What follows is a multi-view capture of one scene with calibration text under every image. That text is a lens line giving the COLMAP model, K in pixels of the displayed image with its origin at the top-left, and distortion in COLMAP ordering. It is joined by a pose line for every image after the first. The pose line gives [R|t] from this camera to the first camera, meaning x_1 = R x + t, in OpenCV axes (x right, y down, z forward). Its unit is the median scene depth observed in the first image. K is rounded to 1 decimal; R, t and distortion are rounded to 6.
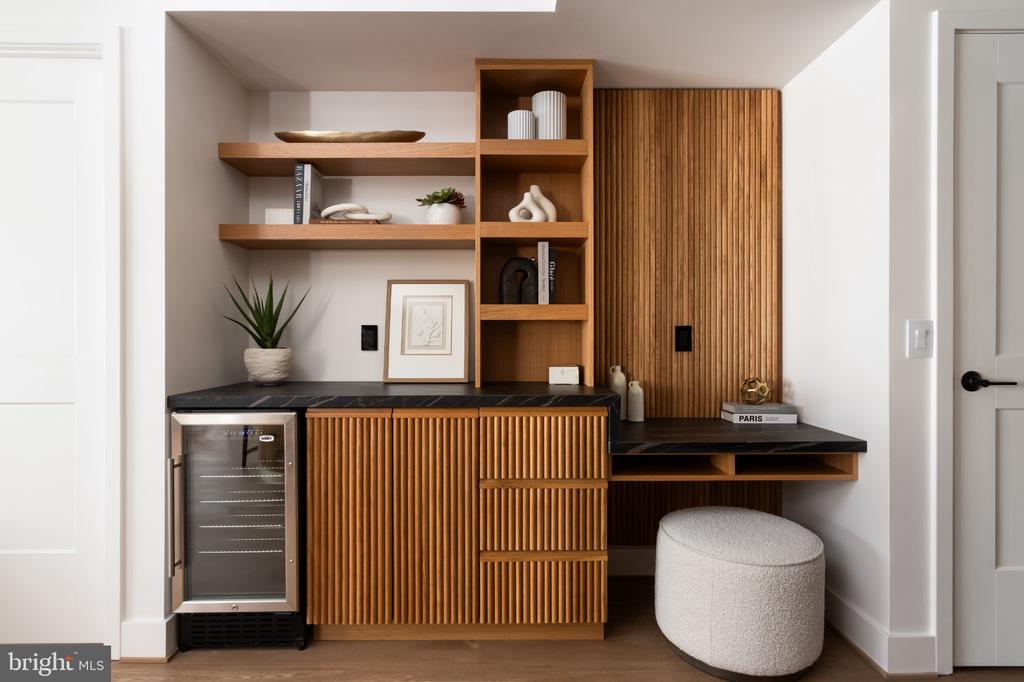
lens RADIAL K [[554.0, 0, 511.3], [0, 554.0, 330.6], [0, 0, 1]] dist [0.004973, 0.001030]
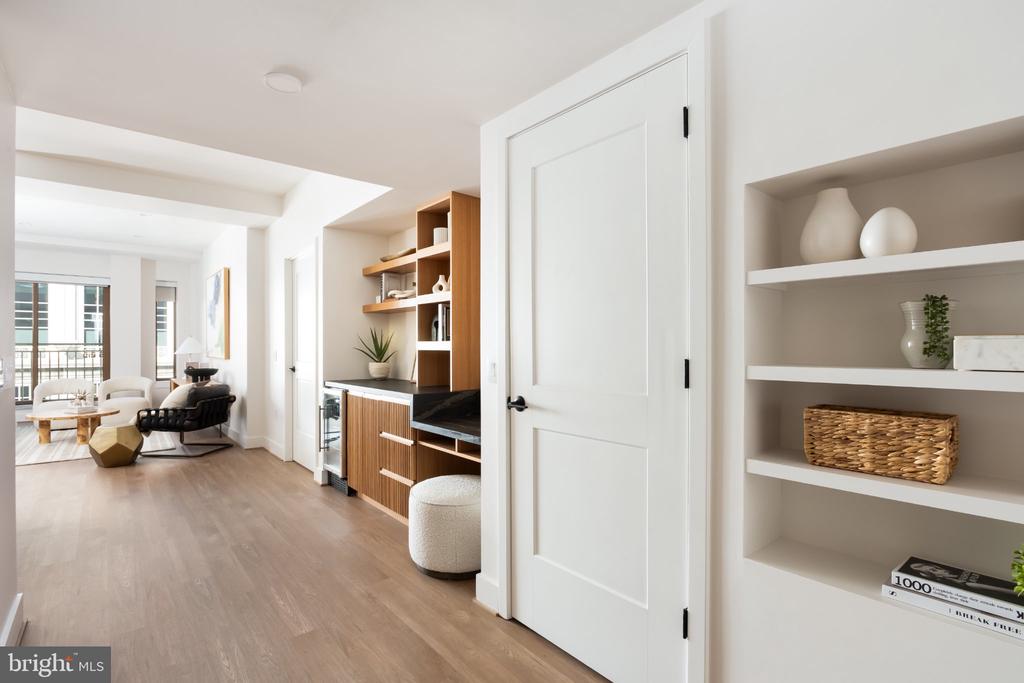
lens RADIAL K [[502.2, 0, 512.0], [0, 502.2, 341.5], [0, 0, 1]] dist [-0.000316, 0.000011]
pose [[0.627785, -0.004858, -0.778372, 1.414173], [0.005576, 0.999983, -0.001744, -0.042323], [0.778367, -0.003246, 0.627801, 0.203659]]
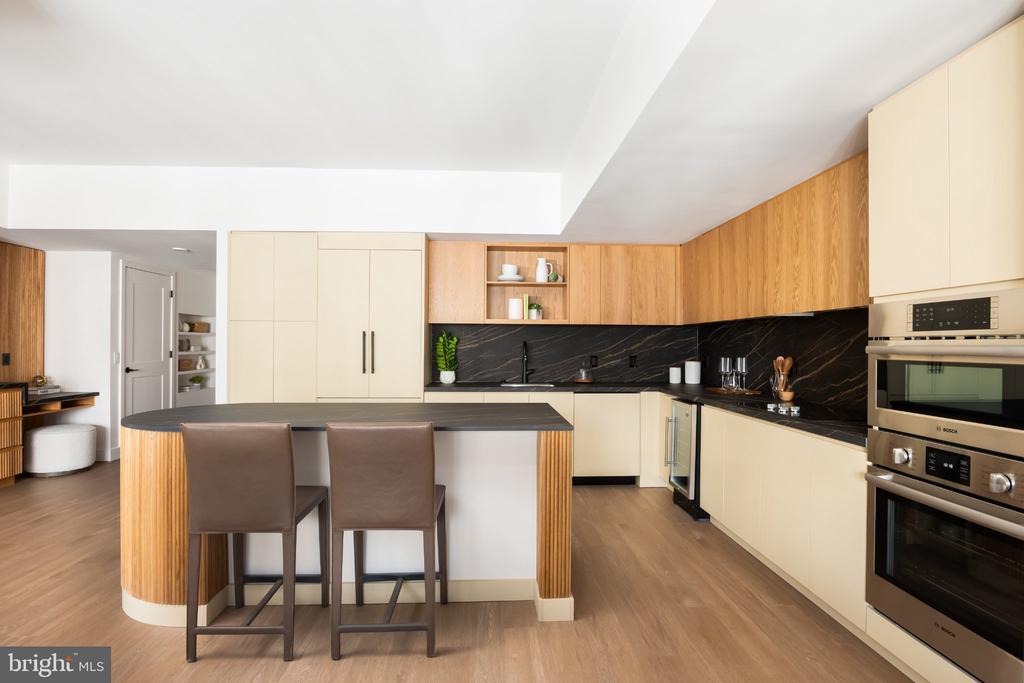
lens RADIAL K [[541.9, 0, 512.0], [0, 541.9, 341.5], [0, 0, 1]] dist [-0.004632, -0.000860]
pose [[-0.044340, 0.005001, 0.999004, -2.101487], [-0.009603, 0.999939, -0.005432, -0.071145], [-0.998970, -0.009835, -0.044289, -0.976961]]
